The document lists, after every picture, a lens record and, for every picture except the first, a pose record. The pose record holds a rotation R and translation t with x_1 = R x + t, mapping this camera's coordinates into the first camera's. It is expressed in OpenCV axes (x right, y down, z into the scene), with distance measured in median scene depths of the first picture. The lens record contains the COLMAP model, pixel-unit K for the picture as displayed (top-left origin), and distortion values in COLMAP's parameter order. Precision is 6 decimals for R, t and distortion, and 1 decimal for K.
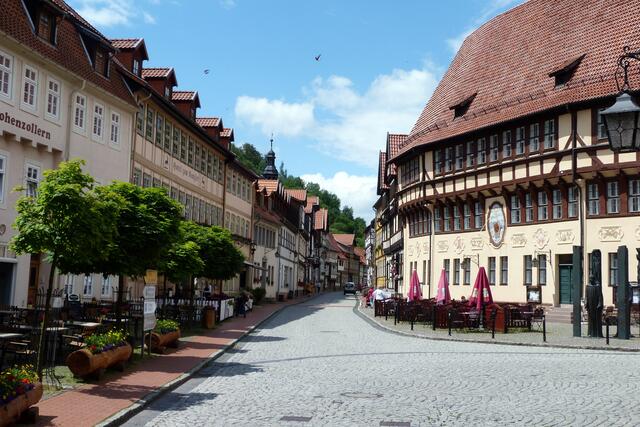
lens RADIAL K [[824.8, 0, 320.9], [0, 824.8, 211.5], [0, 0, 1]] dist [-0.016852, 0.000000]
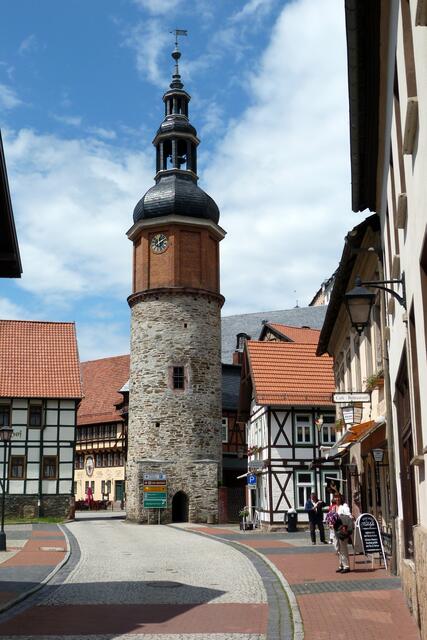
lens RADIAL K [[824.8, 0, 214.6], [0, 824.8, 320.6], [0, 0, 1]] dist [-0.016852, 0.000000]
pose [[0.917491, 0.052172, 0.394321, -0.425472], [-0.006863, 0.993289, -0.115453, -0.135860], [-0.397698, 0.103221, 0.911692, -1.375429]]
